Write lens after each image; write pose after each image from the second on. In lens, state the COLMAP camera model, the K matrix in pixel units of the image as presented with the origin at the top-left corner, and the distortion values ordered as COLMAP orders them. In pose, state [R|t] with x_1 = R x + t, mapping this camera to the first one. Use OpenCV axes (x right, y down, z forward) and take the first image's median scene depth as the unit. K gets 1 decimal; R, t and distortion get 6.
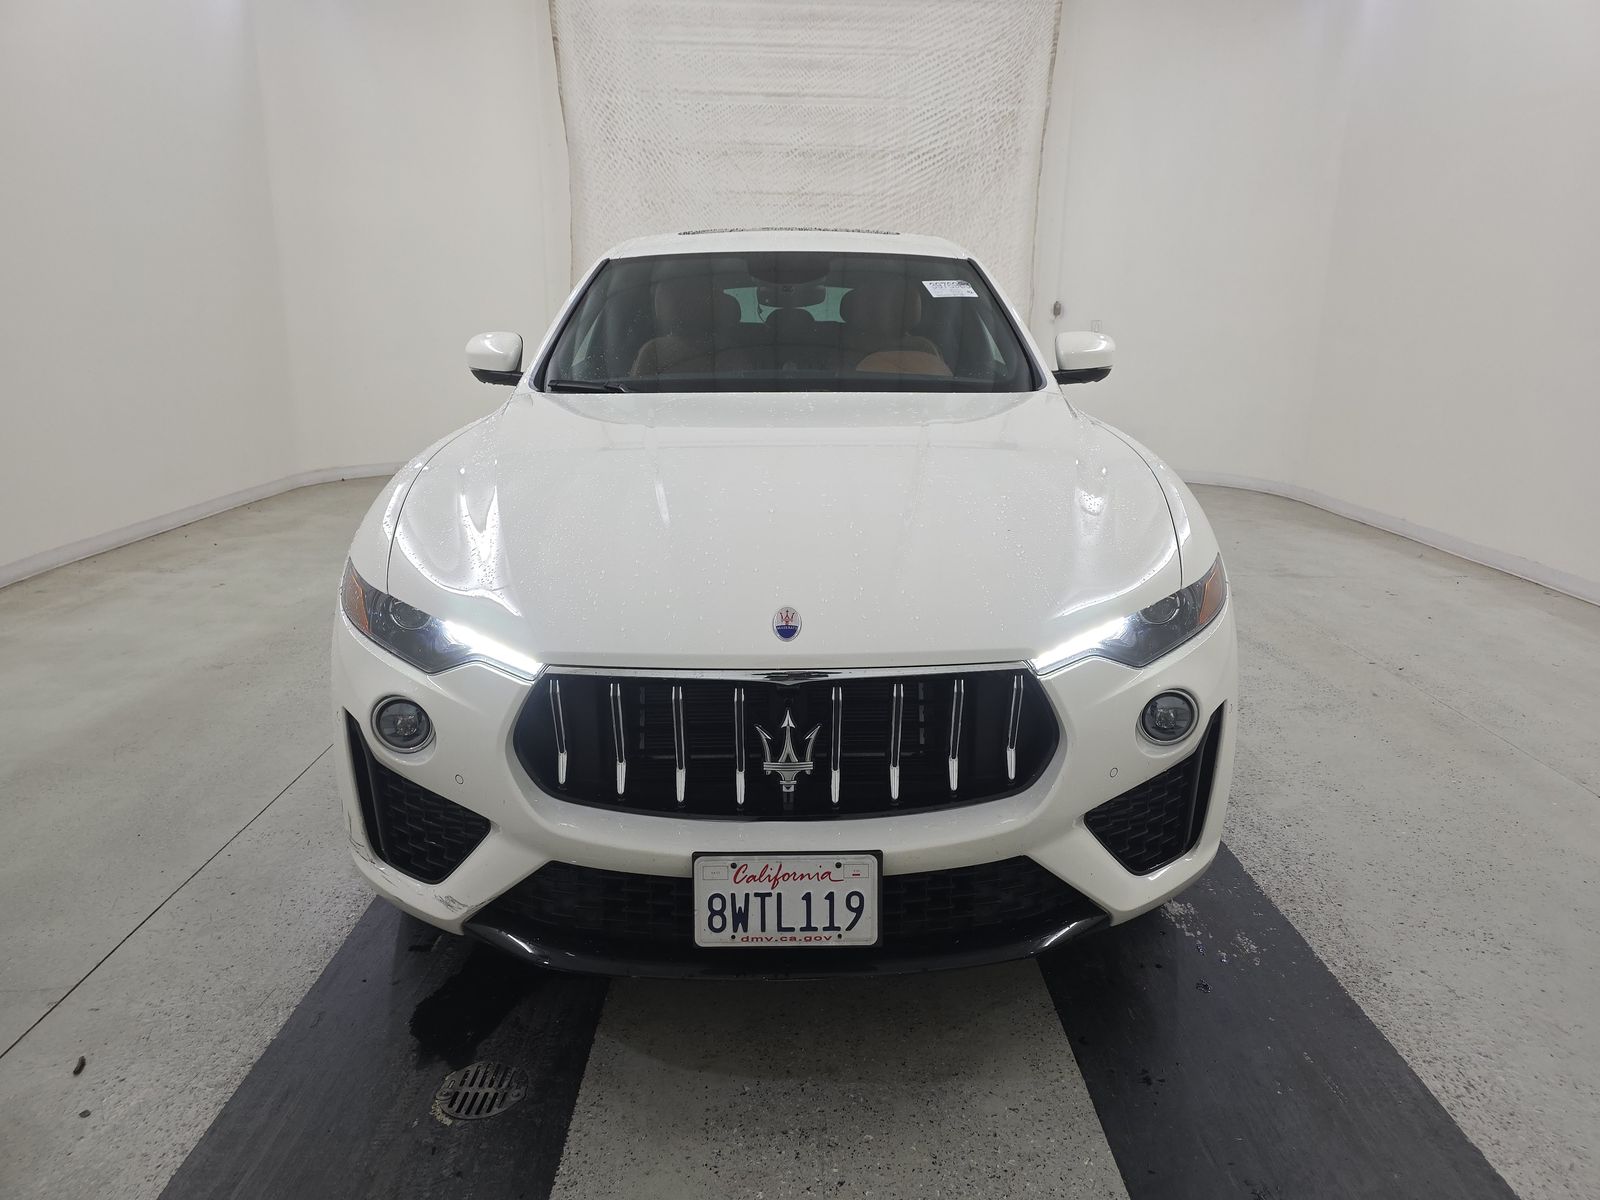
lens RADIAL K [[1071.9, 0, 800.0], [0, 1071.9, 600.0], [0, 0, 1]] dist [0.009937, -0.004260]
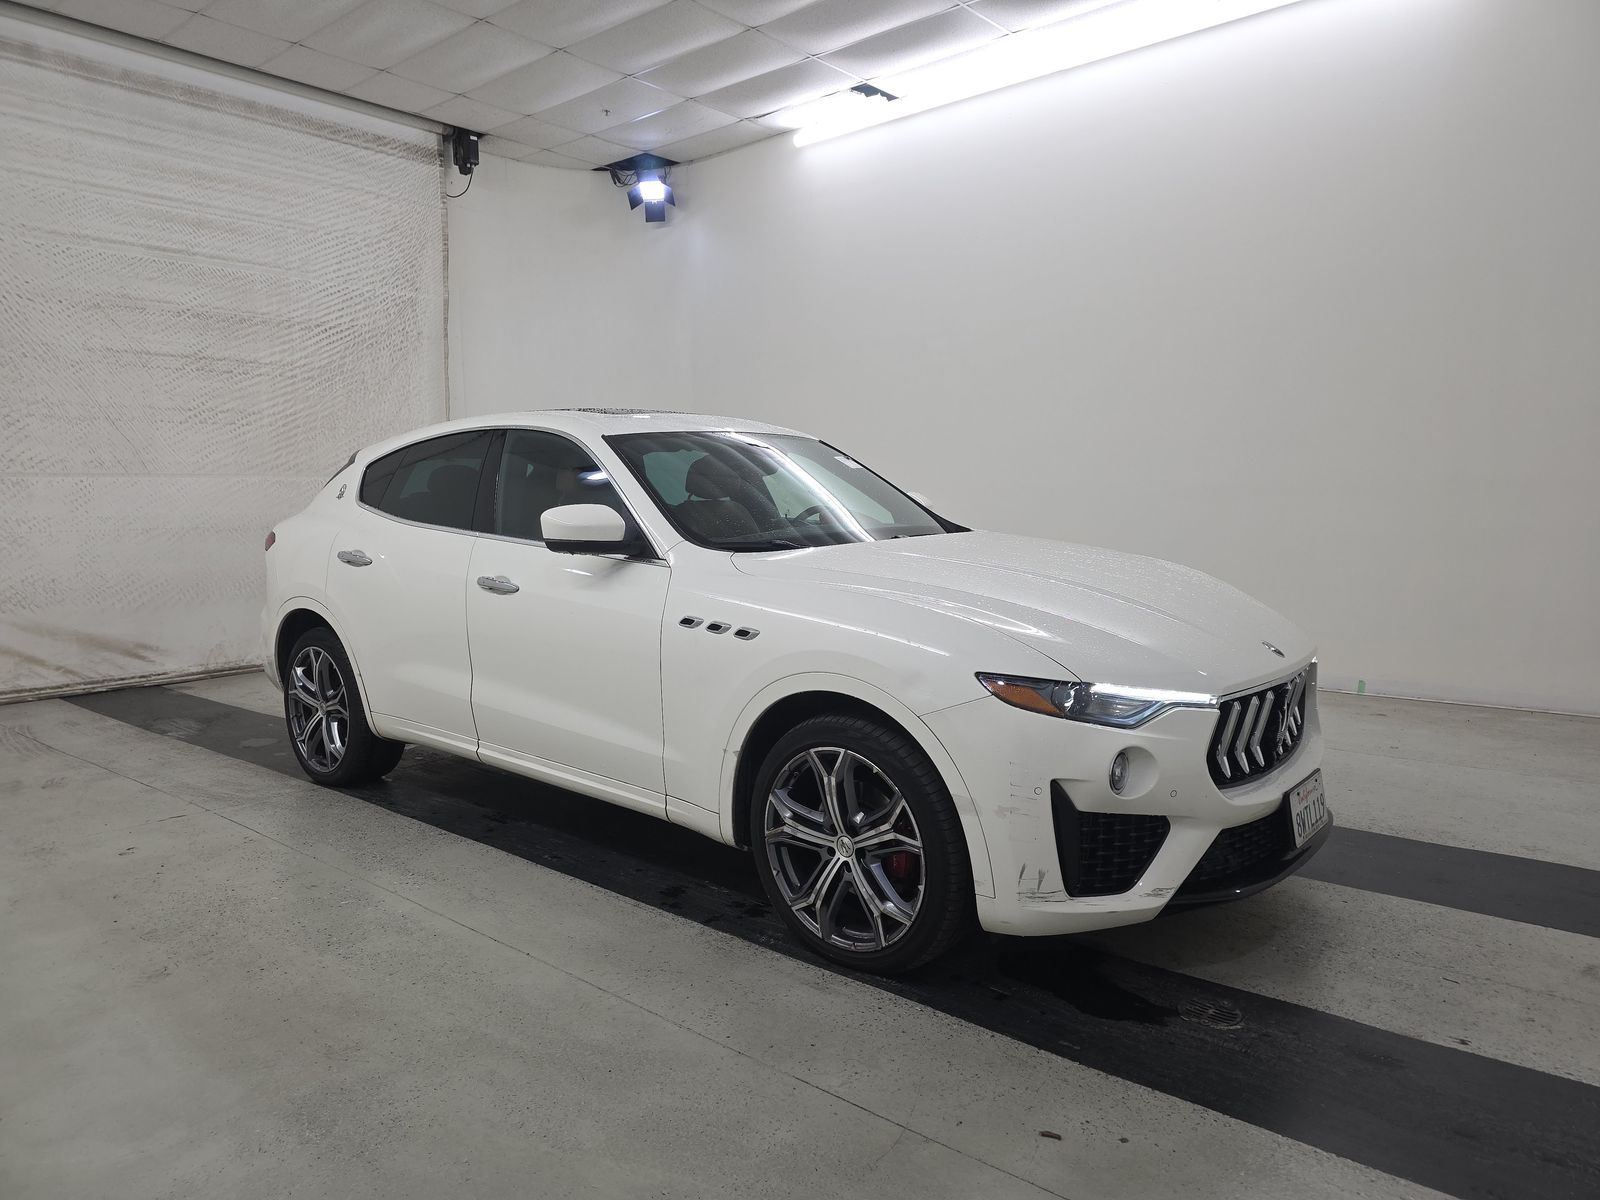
lens RADIAL K [[1090.0, 0, 800.0], [0, 1090.0, 600.0], [0, 0, 1]] dist [0.027279, -0.030861]
pose [[0.650080, -0.095650, 0.753822, -0.389616], [0.211531, 0.975611, -0.058627, -0.023465], [-0.729829, 0.197569, 0.654458, 0.080930]]
